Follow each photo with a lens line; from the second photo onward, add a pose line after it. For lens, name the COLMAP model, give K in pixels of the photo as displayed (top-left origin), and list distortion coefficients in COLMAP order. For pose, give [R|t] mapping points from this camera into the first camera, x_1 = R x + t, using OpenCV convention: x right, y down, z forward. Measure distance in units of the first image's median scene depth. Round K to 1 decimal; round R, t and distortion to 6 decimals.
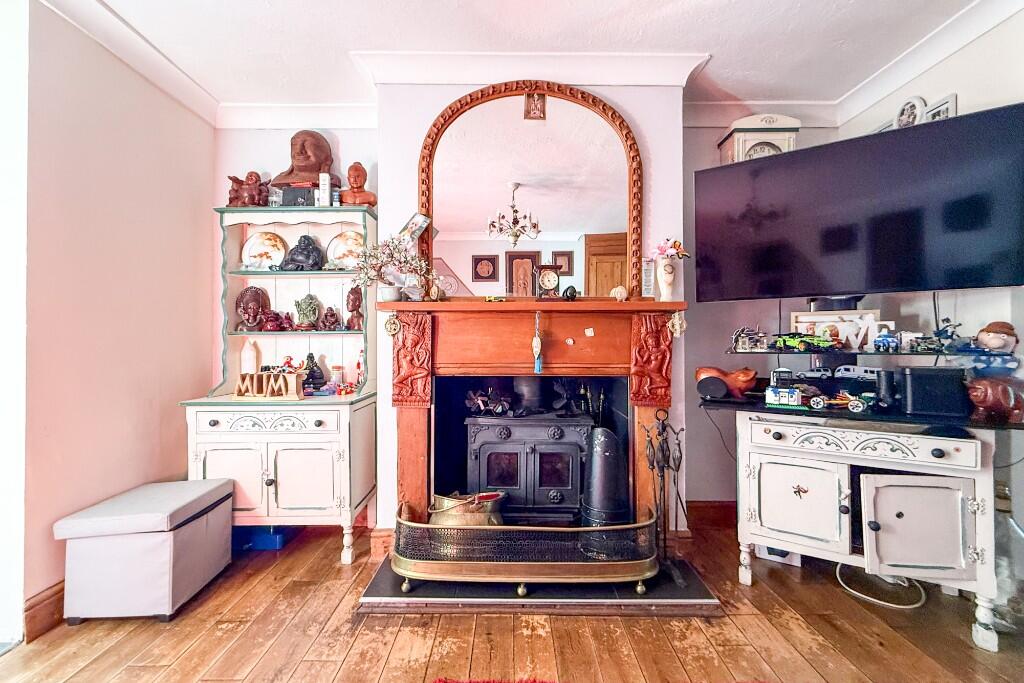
lens RADIAL K [[411.1, 0, 509.8], [0, 411.1, 339.6], [0, 0, 1]] dist [-0.001232, -0.000177]
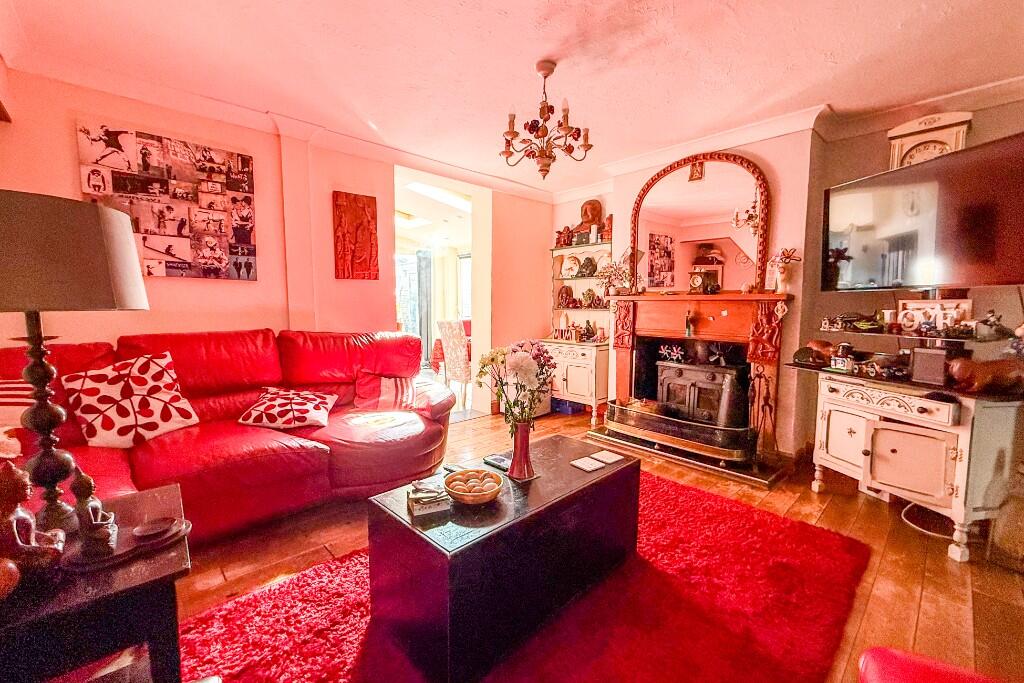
lens RADIAL K [[411.1, 0, 509.8], [0, 411.1, 339.6], [0, 0, 1]] dist [-0.001232, -0.000177]
pose [[0.679862, 0.067332, -0.730242, 0.762823], [-0.002268, 0.995964, 0.089721, -0.054252], [0.733337, -0.059341, 0.677271, -0.644796]]
